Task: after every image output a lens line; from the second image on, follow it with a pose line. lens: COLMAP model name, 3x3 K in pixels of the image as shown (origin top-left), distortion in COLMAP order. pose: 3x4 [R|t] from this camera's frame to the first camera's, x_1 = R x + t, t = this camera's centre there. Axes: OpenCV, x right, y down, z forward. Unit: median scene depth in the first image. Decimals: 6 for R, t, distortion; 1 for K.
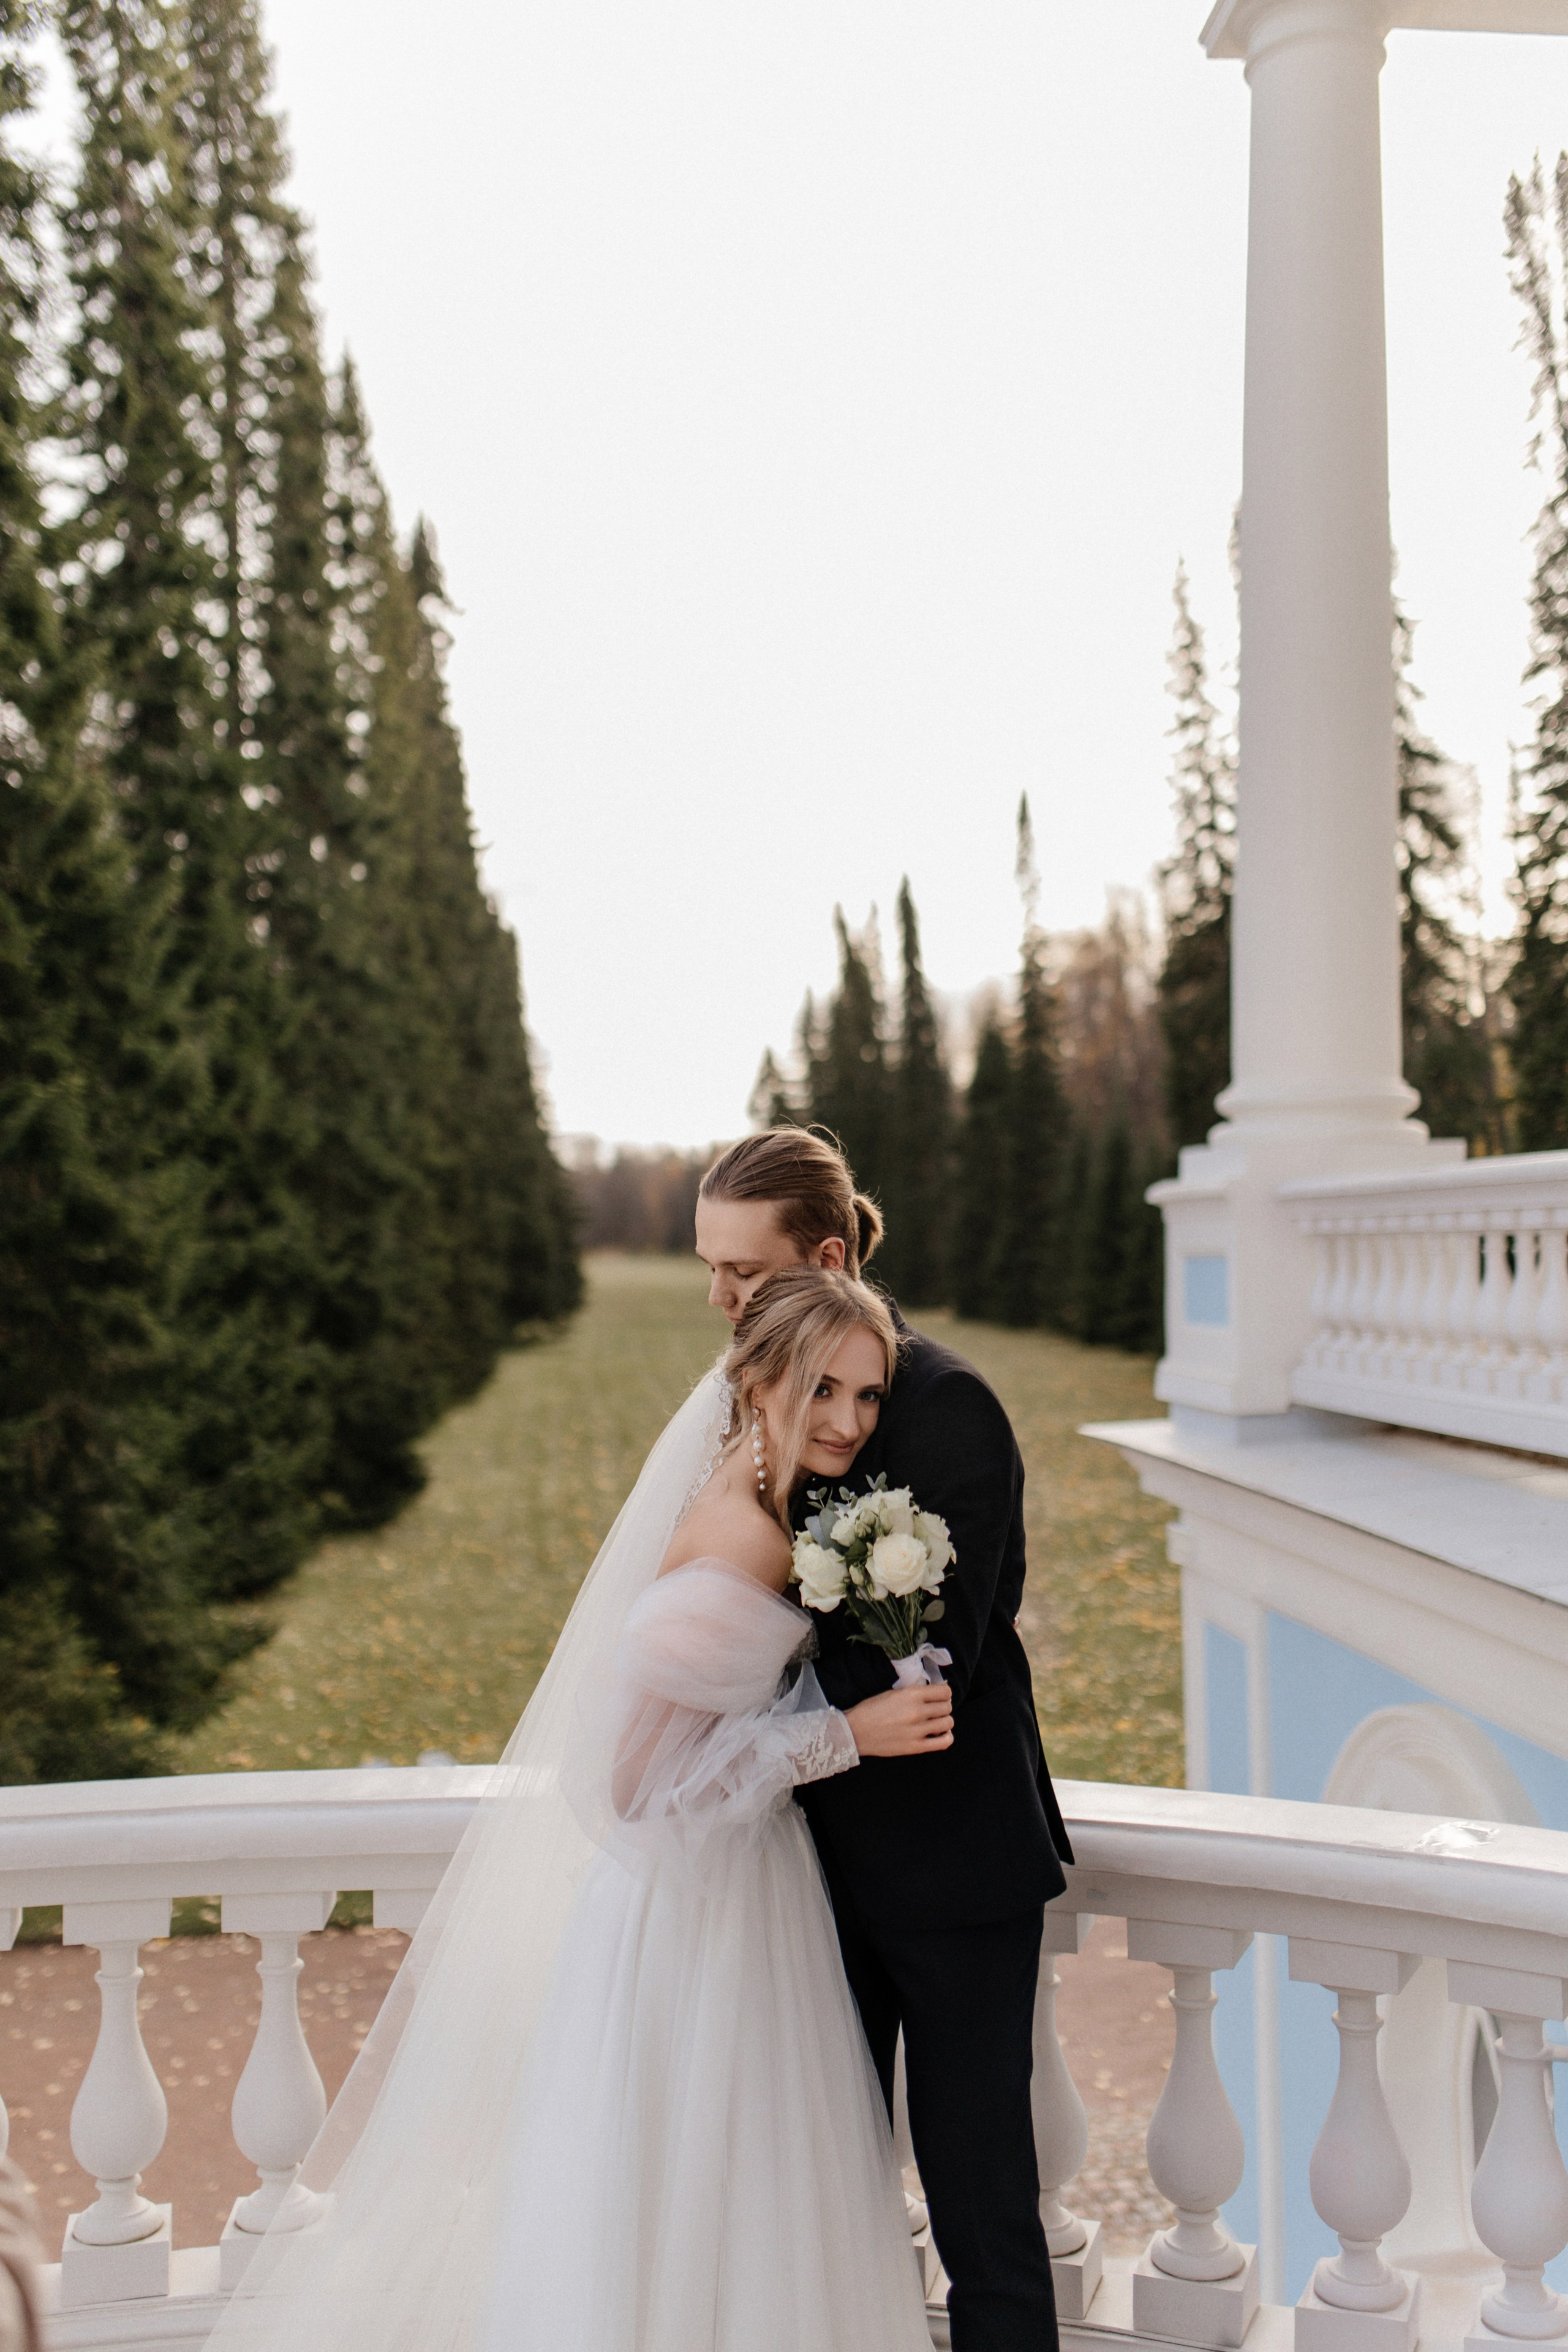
lens RADIAL K [[2212.6, 0, 784.0], [0, 2212.6, 1176.0], [0, 0, 1]] dist [0.002170, 0.231111]
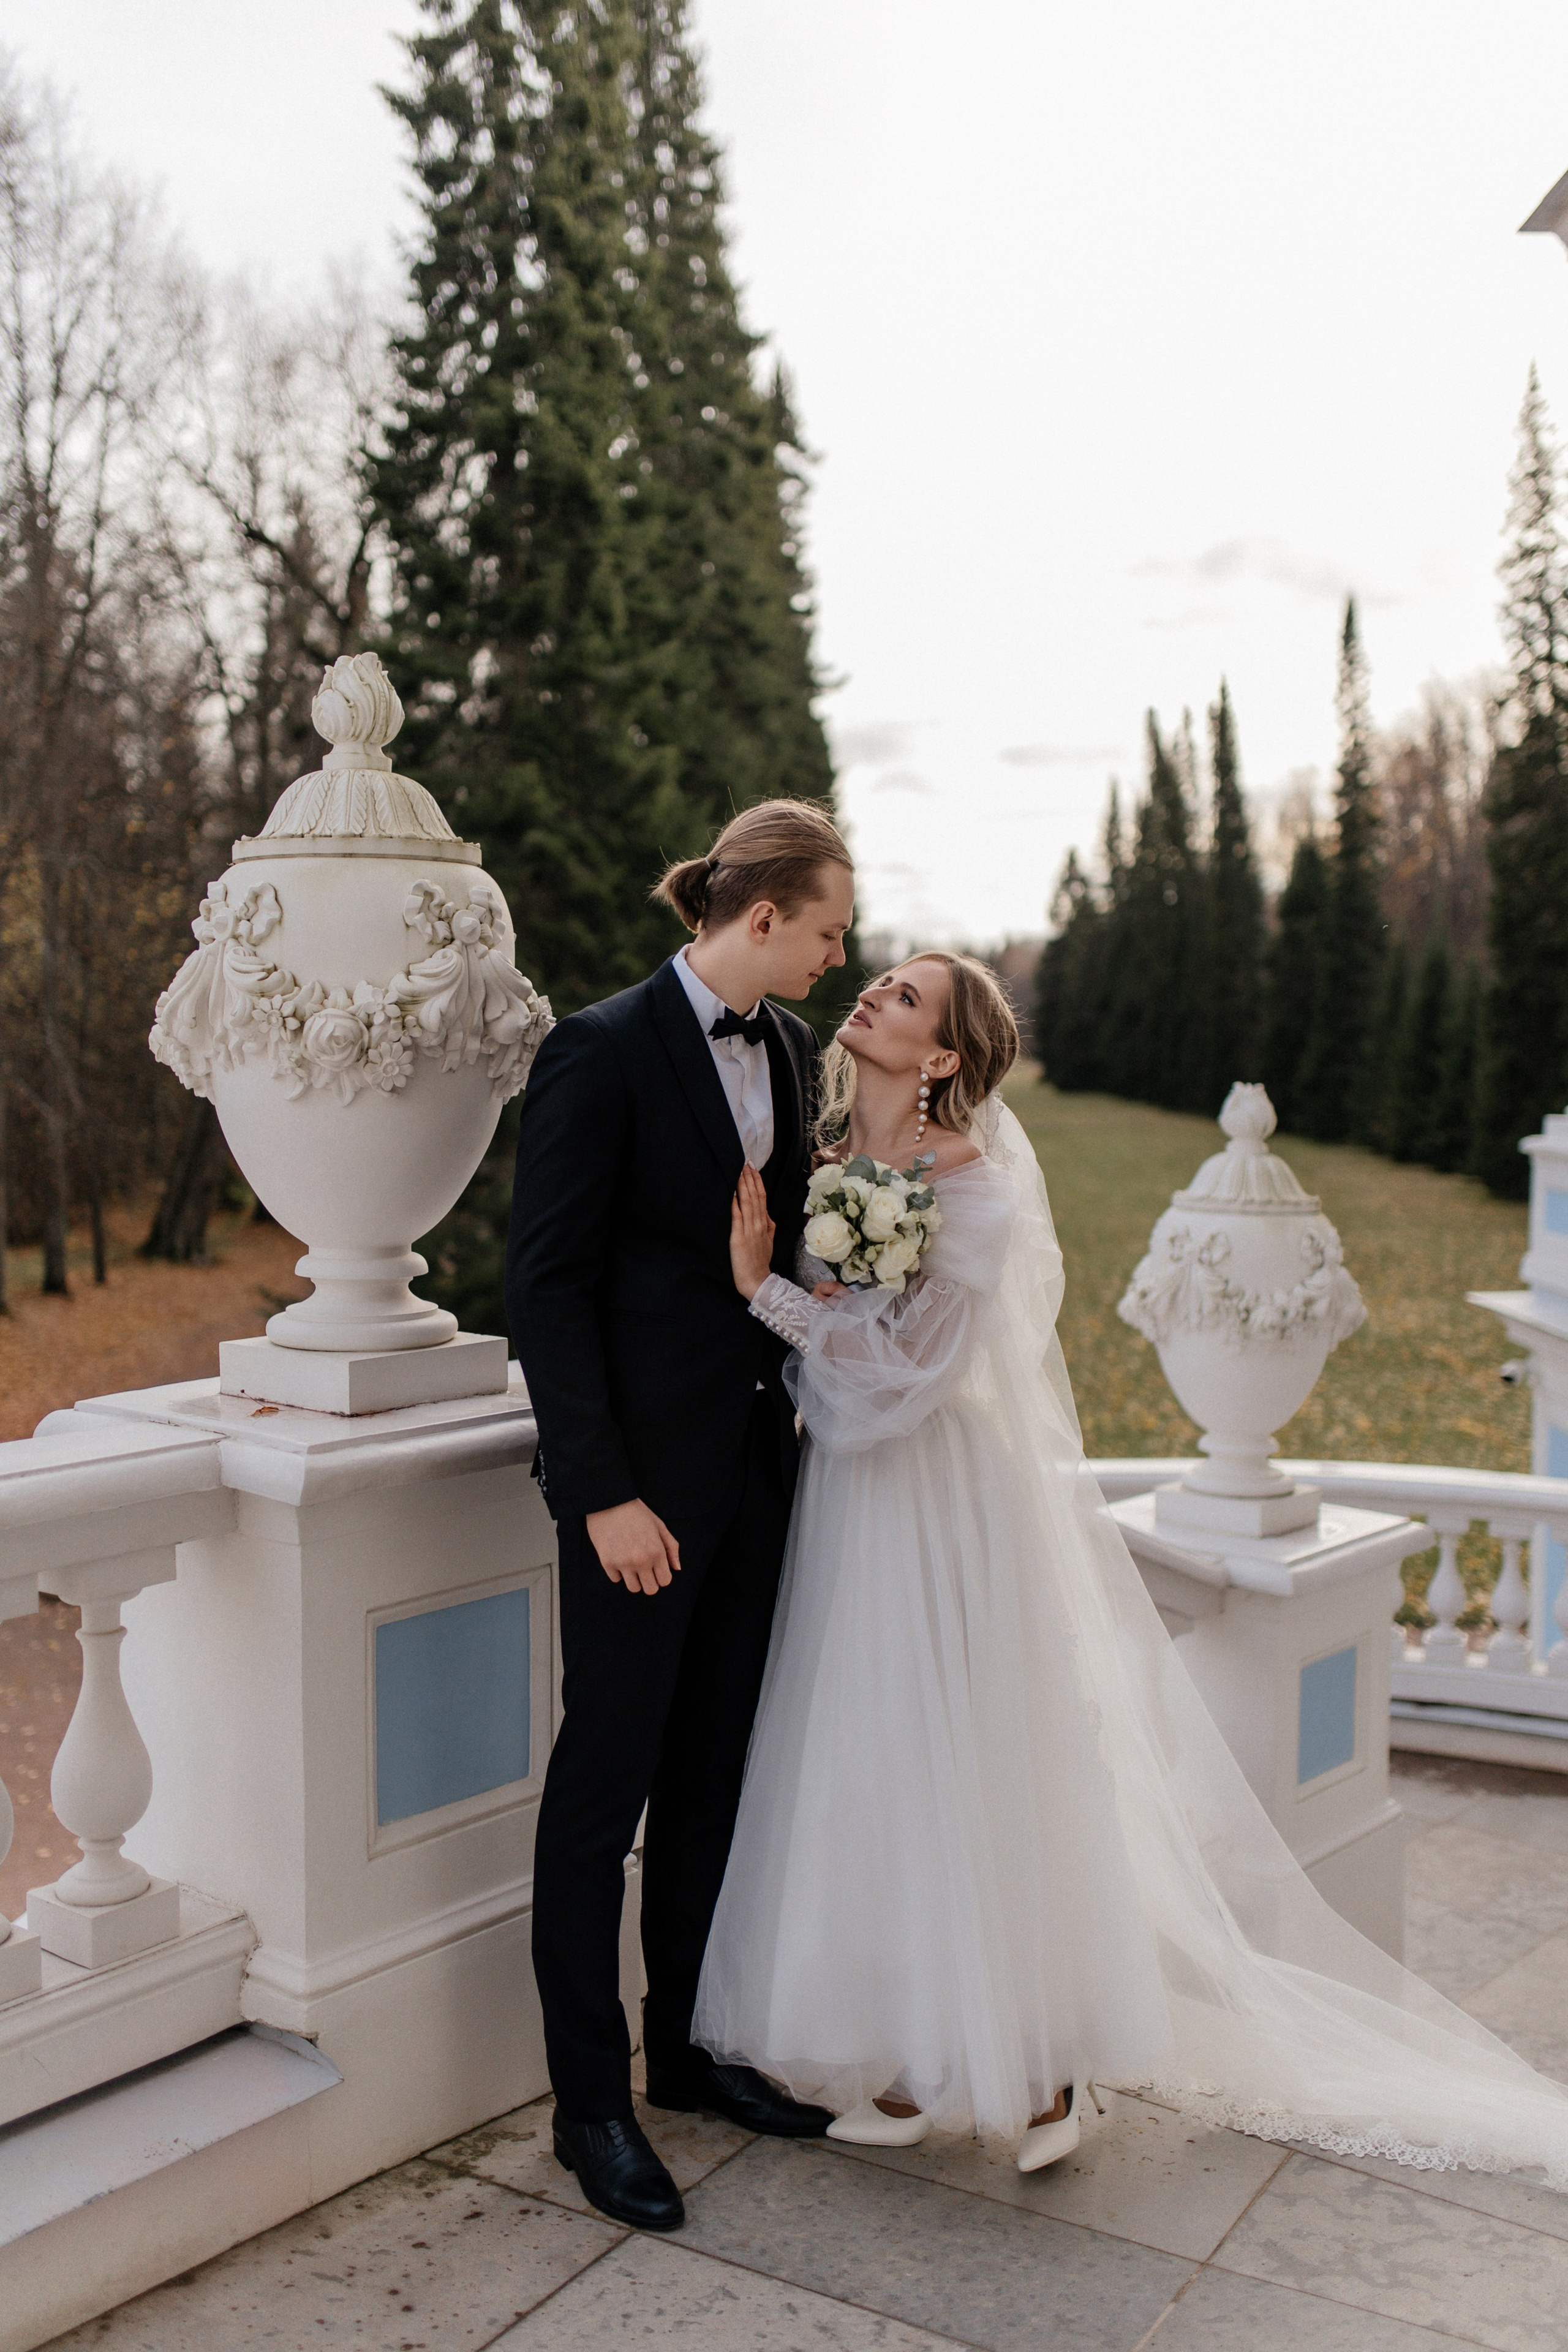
lens RADIAL K [[2212.6, 0, 784.0], [0, 2212.6, 1176.0], [0, 0, 1]] dist [0.002170, 0.231111]
pose [[0.991490, 0.021465, -0.128404, -0.012134], [-0.009478, 0.995598, 0.093249, -0.009396], [0.129840, -0.091238, 0.987328, -0.048796]]
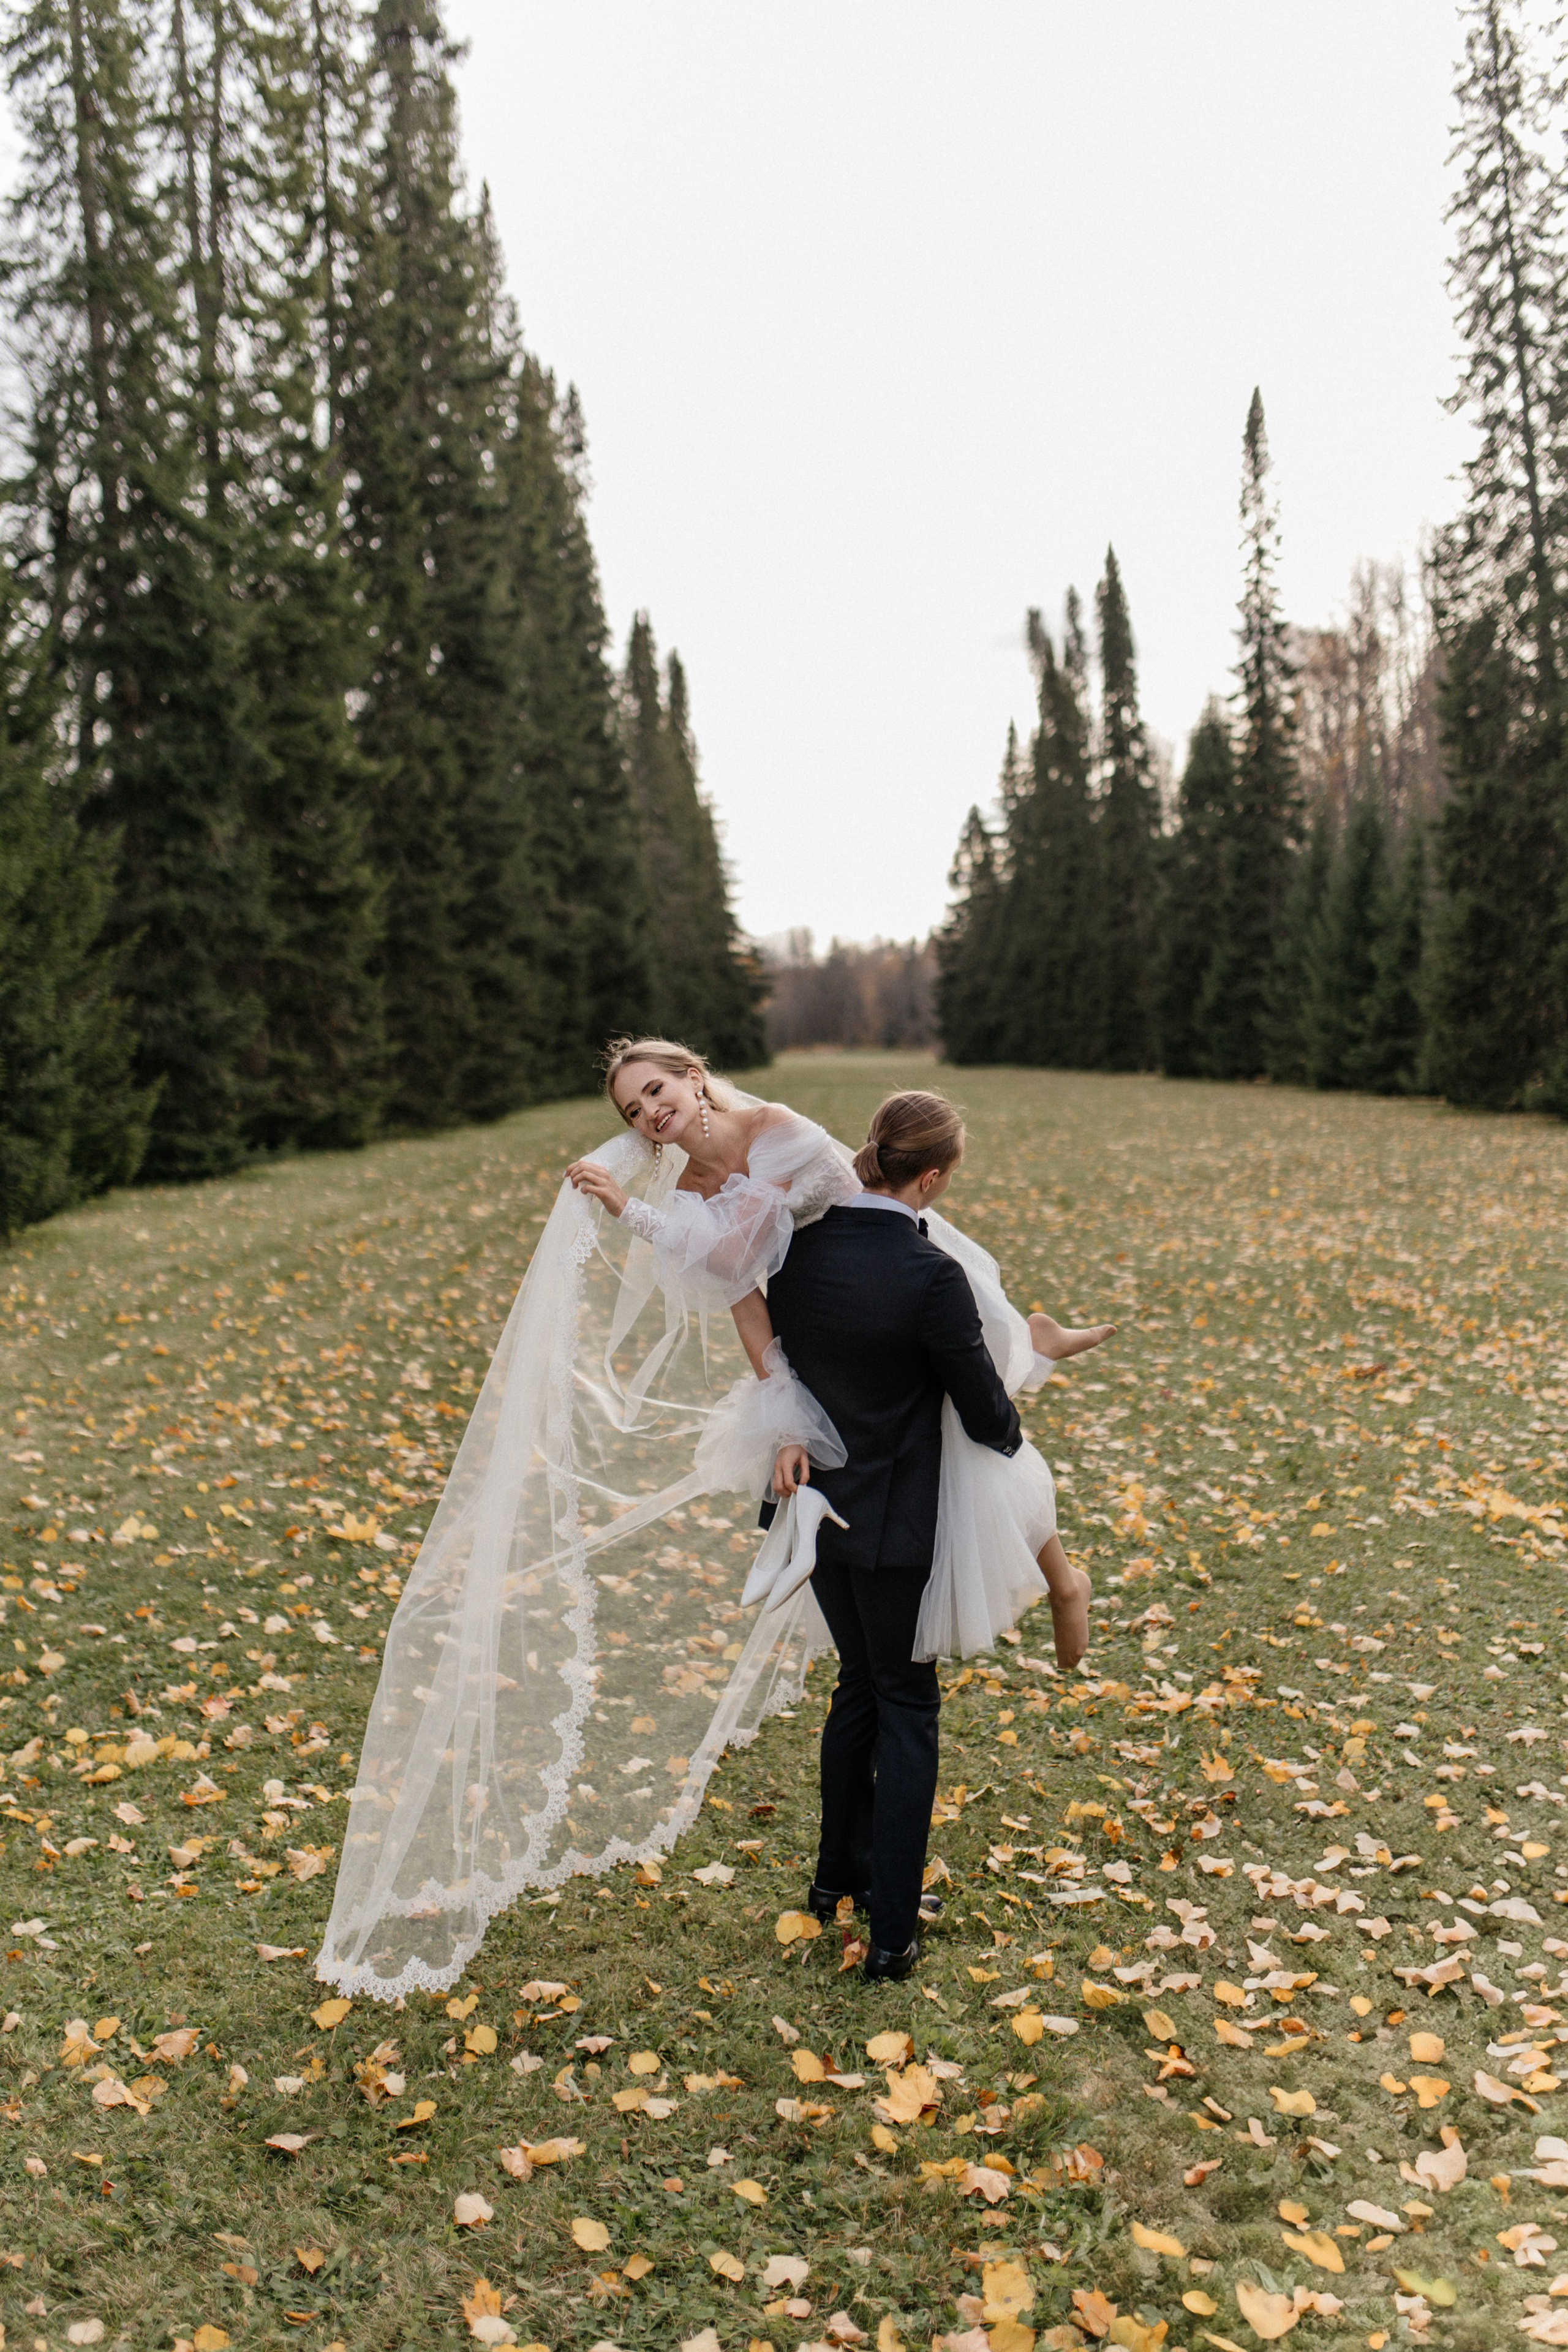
lens RADIAL K [[2273.1, 0, 784.0], [0, 2273.1, 1176.0], [0, 0, 1]] dist [-0.003596, -0.002575]
pose [[0.995457, 0.007738, -0.094900, 0.021321], [0.000939, 0.995846, 0.091047, 0.029567], [0.095211, -0.090722, 0.991314, 0.161911]]
